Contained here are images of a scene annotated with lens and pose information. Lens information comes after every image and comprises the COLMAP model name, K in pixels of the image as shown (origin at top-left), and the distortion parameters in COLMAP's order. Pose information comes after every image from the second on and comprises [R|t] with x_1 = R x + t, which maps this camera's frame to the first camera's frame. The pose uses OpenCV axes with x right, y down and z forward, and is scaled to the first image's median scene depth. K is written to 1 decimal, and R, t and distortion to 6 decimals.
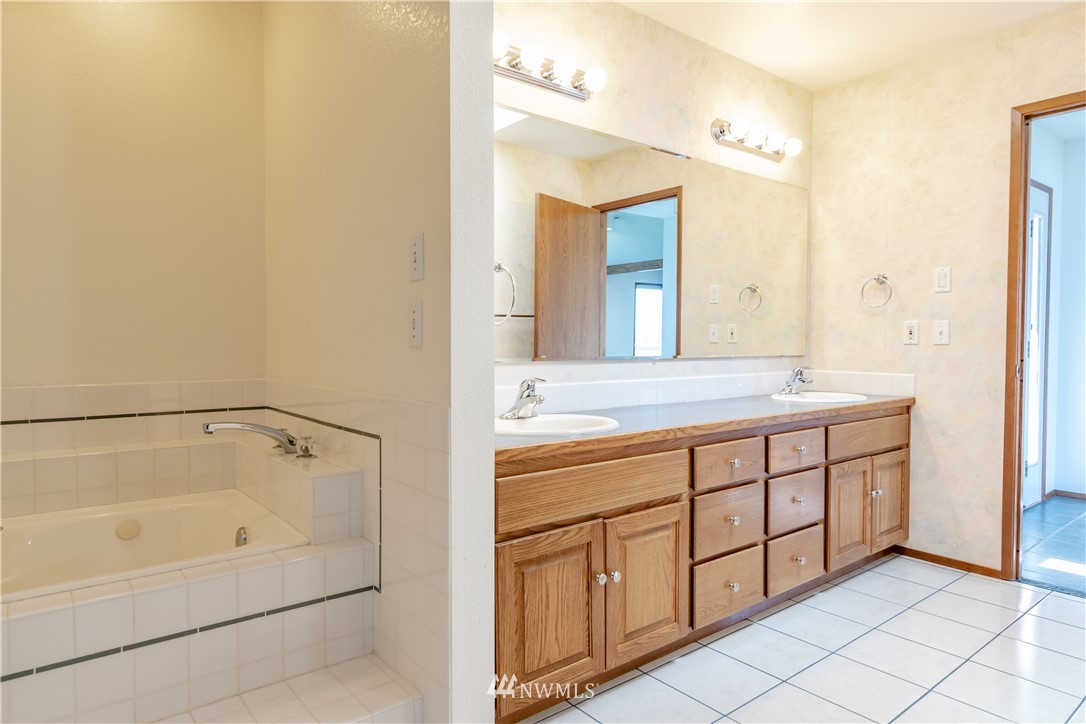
lens RADIAL K [[648.3, 0, 543.0], [0, 648.3, 362.0], [0, 0, 1]] dist [0.001718, -0.000881]
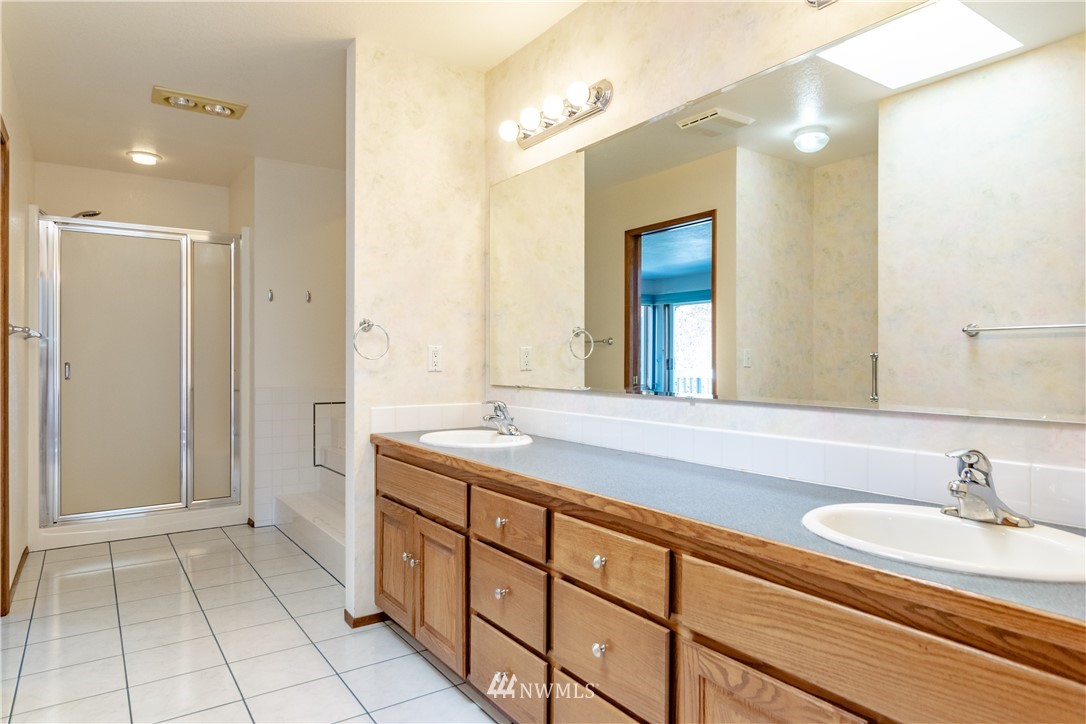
lens RADIAL K [[648.3, 0, 543.0], [0, 648.3, 362.0], [0, 0, 1]] dist [0.001718, -0.000881]
pose [[-0.057984, 0.003603, -0.998311, 1.140625], [-0.032181, 0.999467, 0.005476, -0.053570], [0.997799, 0.032445, -0.057837, 1.126272]]
